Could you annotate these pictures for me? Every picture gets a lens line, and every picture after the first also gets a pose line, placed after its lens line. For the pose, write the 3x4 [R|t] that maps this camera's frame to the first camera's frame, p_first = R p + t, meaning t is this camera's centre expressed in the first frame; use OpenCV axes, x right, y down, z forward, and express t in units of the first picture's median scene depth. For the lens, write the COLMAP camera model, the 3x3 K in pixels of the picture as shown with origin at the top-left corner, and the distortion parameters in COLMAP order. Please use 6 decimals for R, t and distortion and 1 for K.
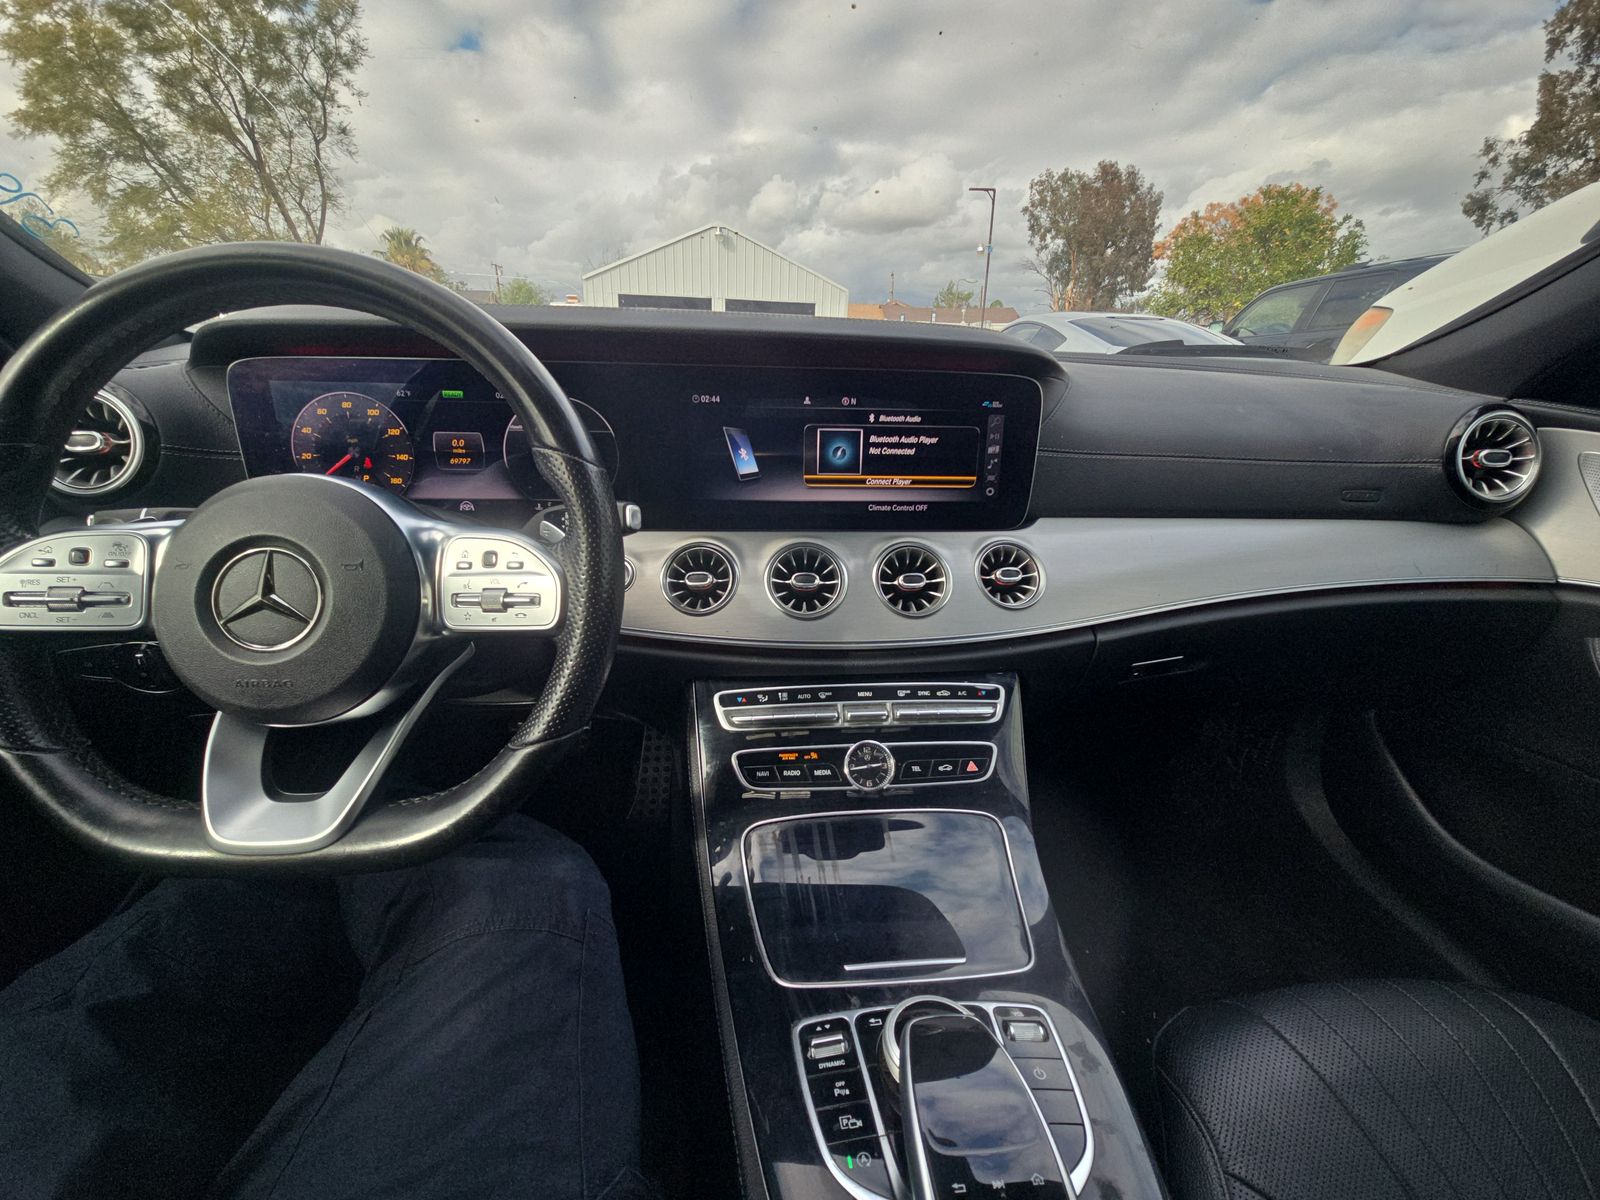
lens RADIAL K [[640.2, 0, 808.1], [0, 640.2, 607.3], [0, 0, 1]] dist [0.022867, -0.018725]
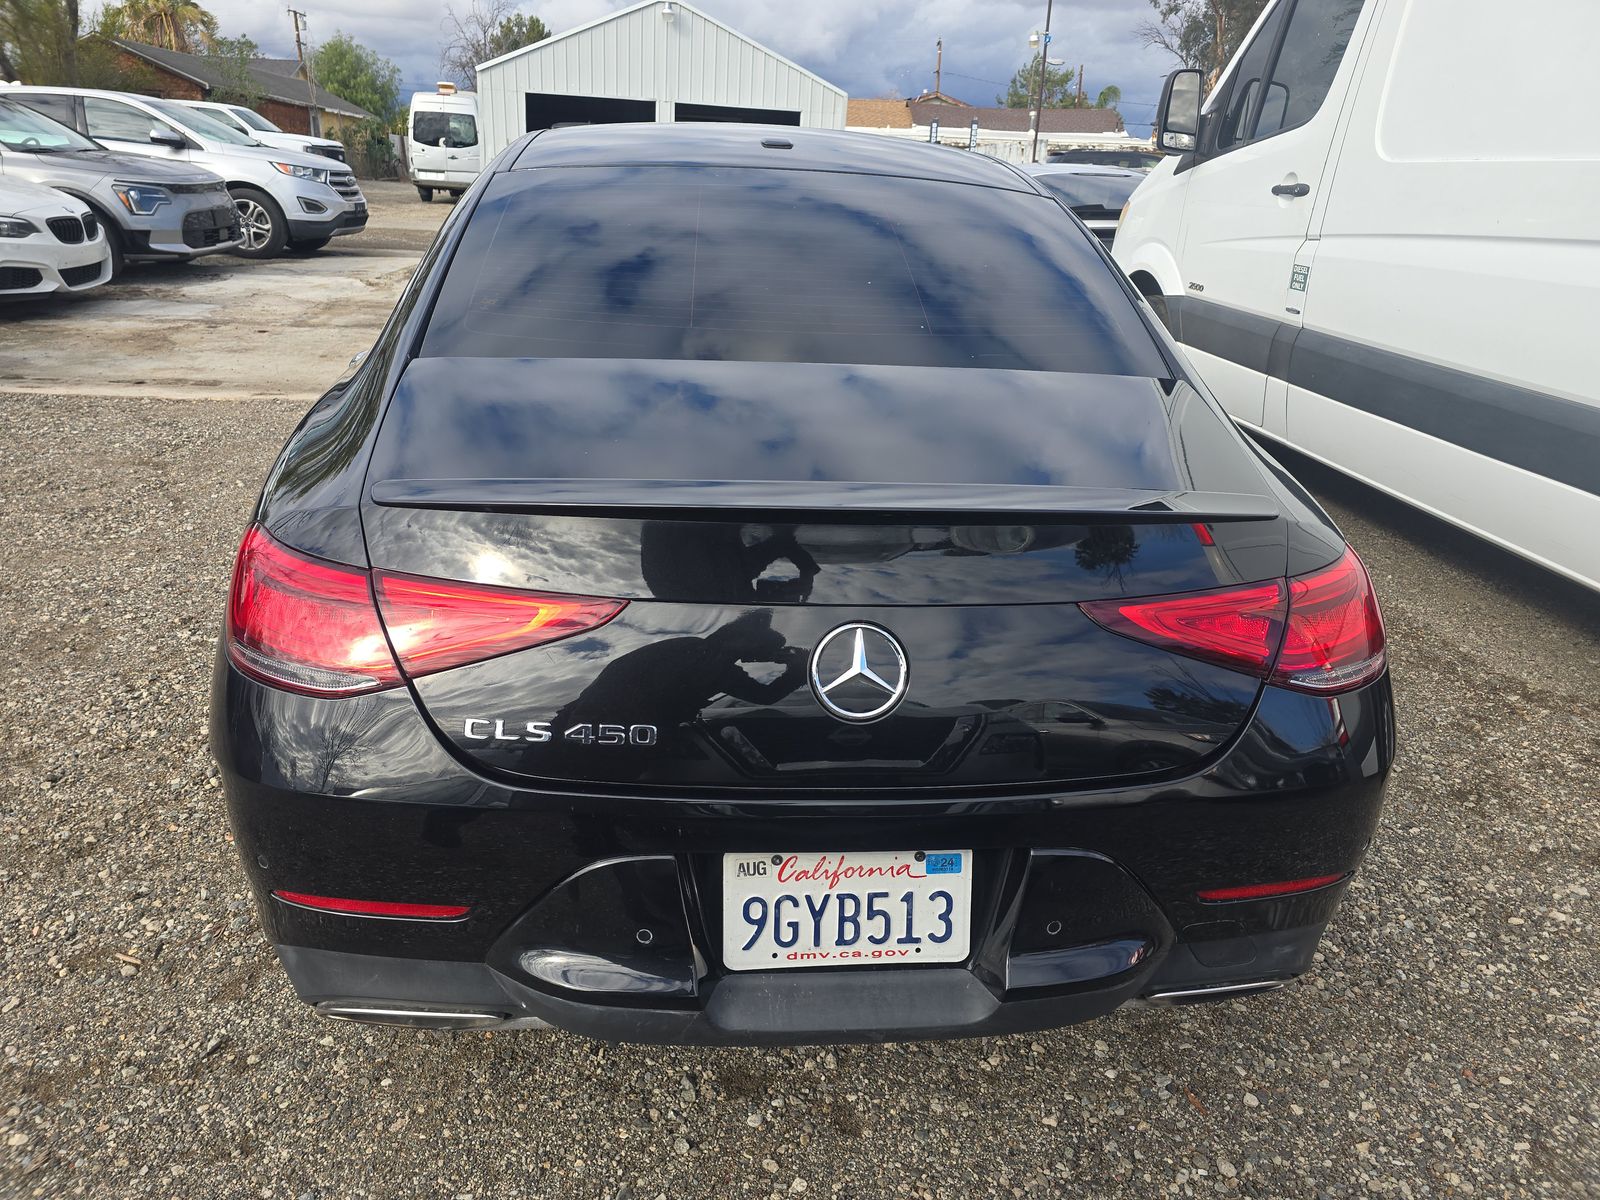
lens RADIAL K [[1084.4, 0, 793.0], [0, 1084.4, 601.2], [0, 0, 1]] dist [0.037053, -0.024659]
pose [[0.999788, 0.020593, -0.000416, 0.012472], [-0.020590, 0.999773, 0.005559, 0.055985], [0.000530, -0.005549, 0.999984, -0.183930]]
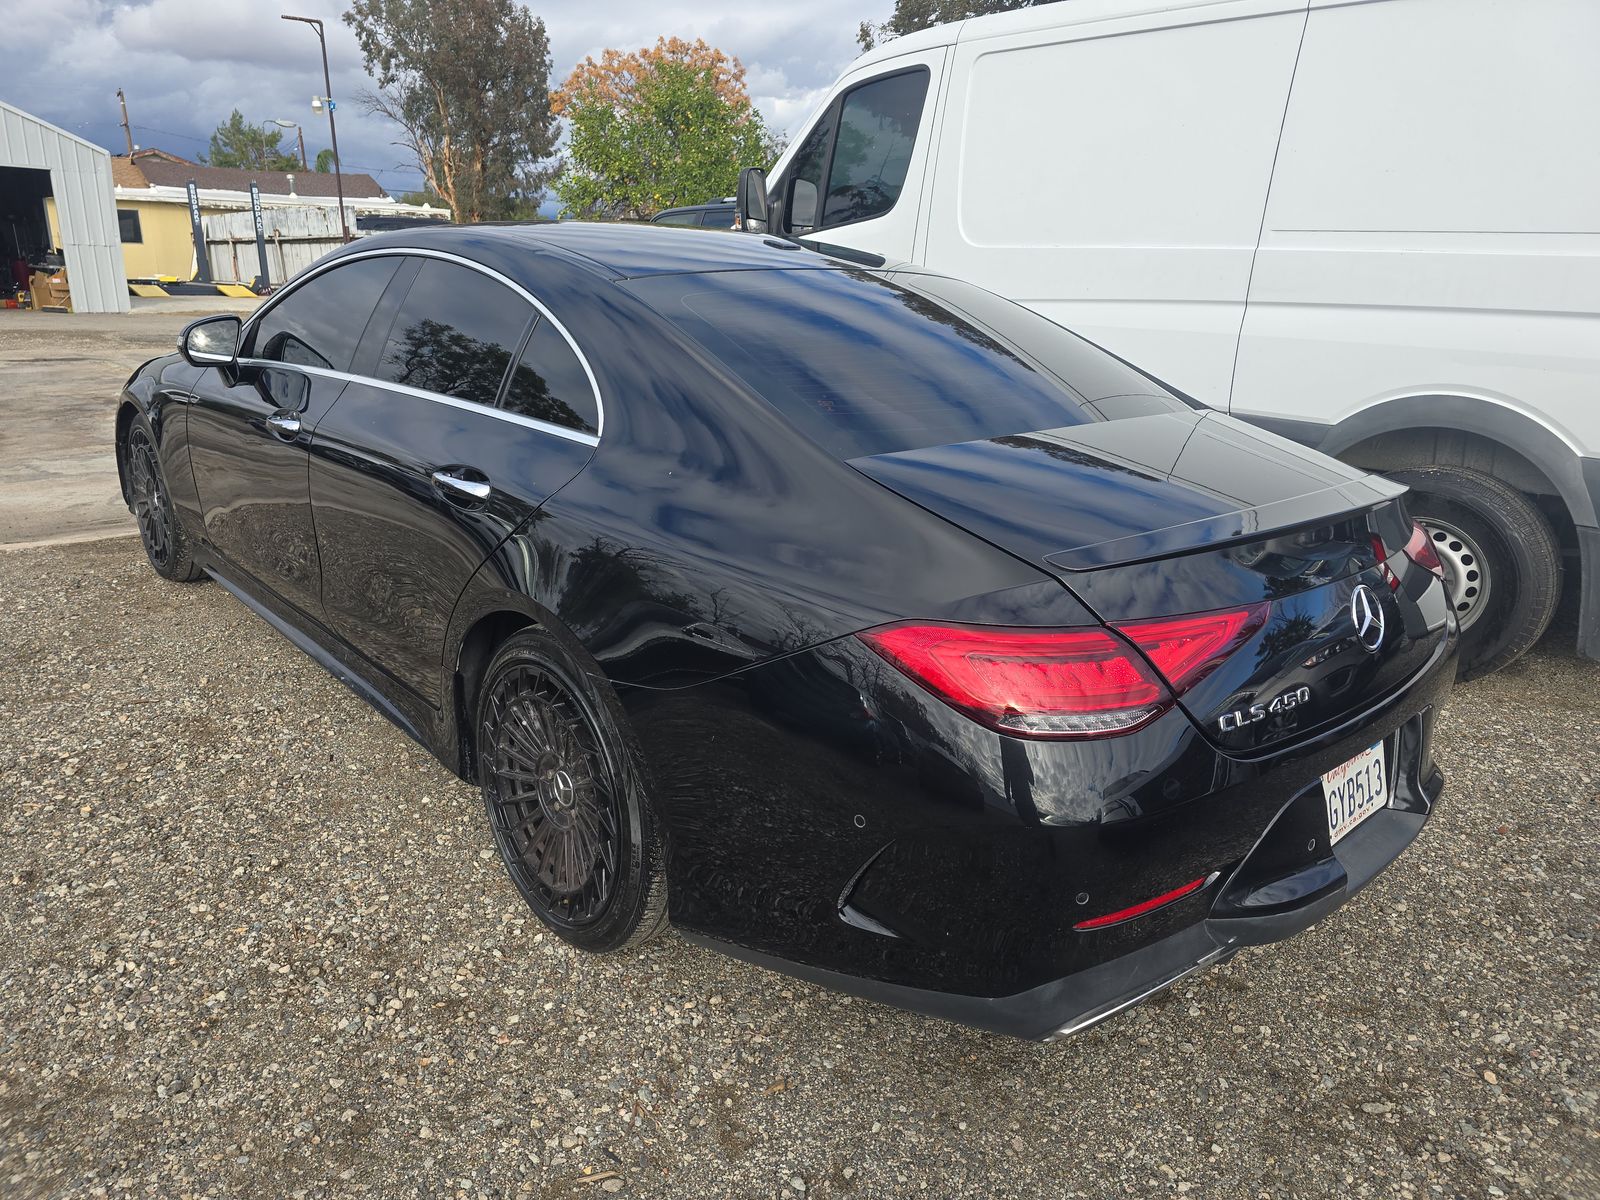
lens RADIAL K [[1084.4, 0, 793.0], [0, 1084.4, 601.2], [0, 0, 1]] dist [0.037053, -0.024659]
pose [[0.801105, -0.180292, 0.570724, -0.078048], [0.208817, 0.977827, 0.015788, 0.047116], [-0.560916, 0.106529, 0.820990, -0.169505]]
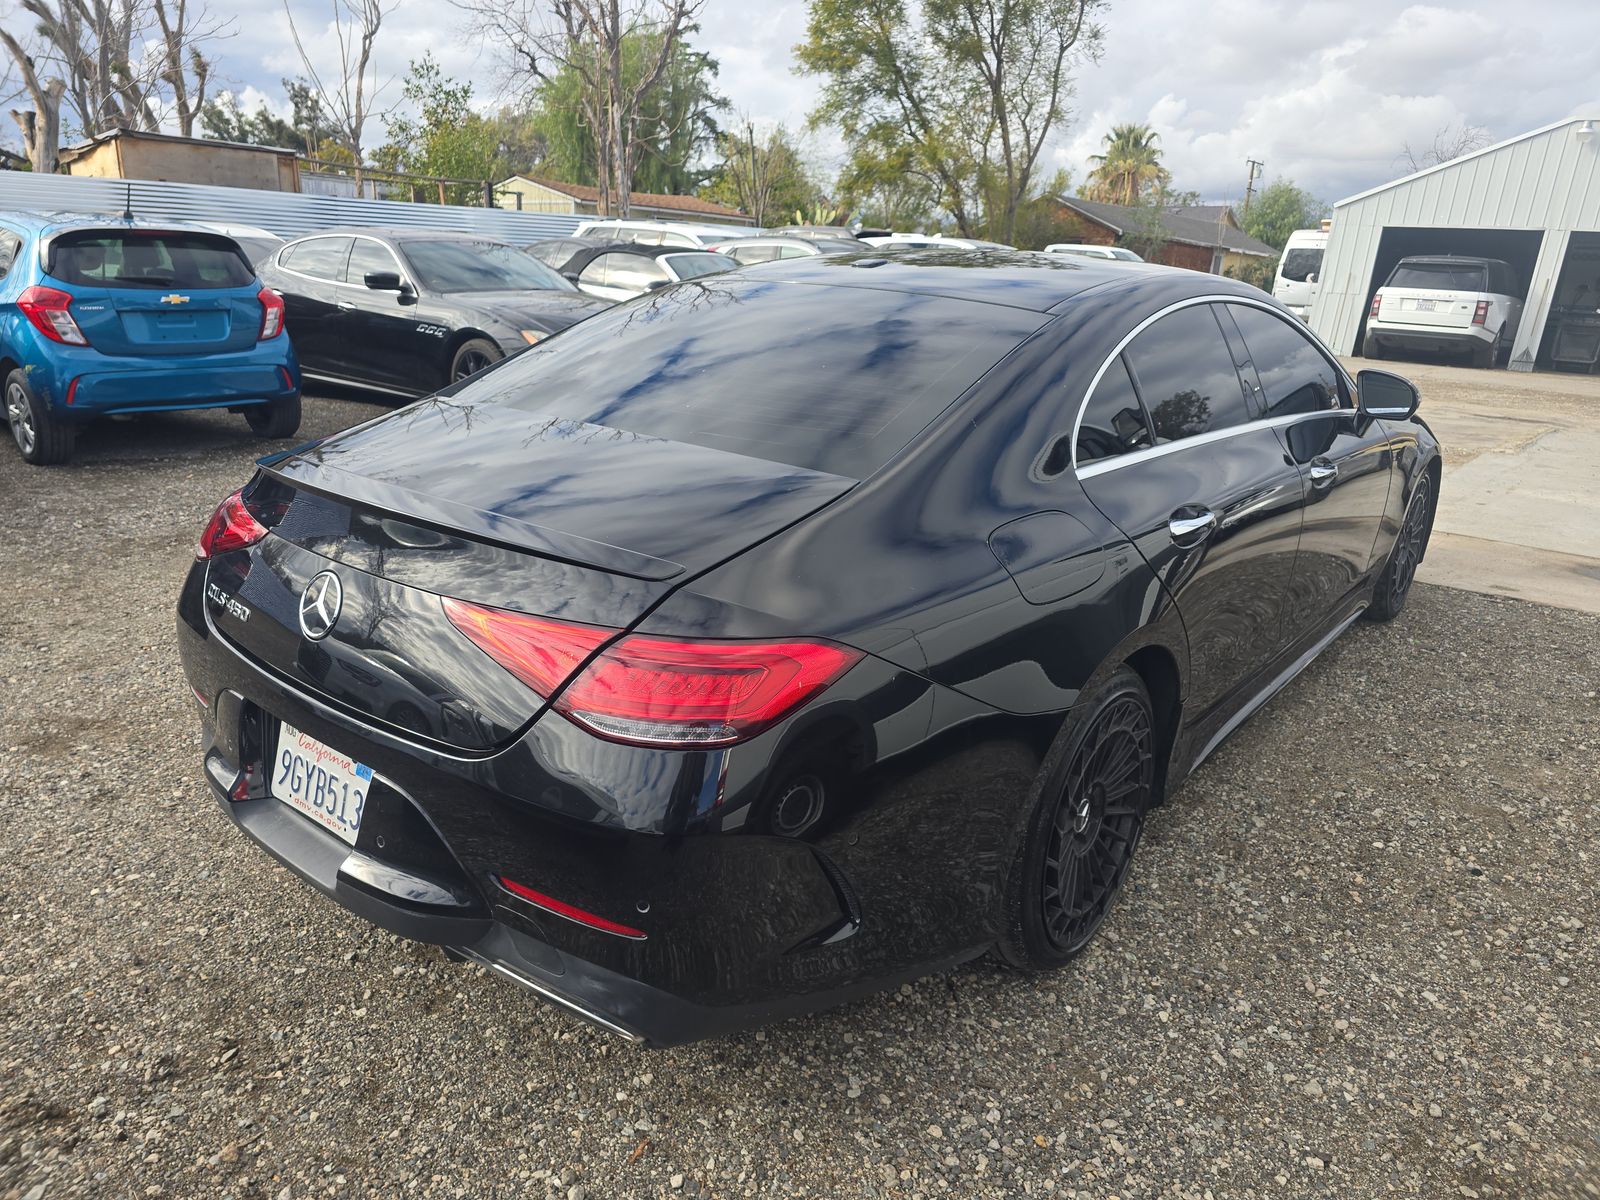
lens RADIAL K [[1084.4, 0, 793.0], [0, 1084.4, 601.2], [0, 0, 1]] dist [0.037053, -0.024659]
pose [[0.707638, 0.220845, -0.671175, 0.108294], [-0.285319, 0.958323, 0.014509, 0.047129], [0.646406, 0.181232, 0.741157, -0.162589]]
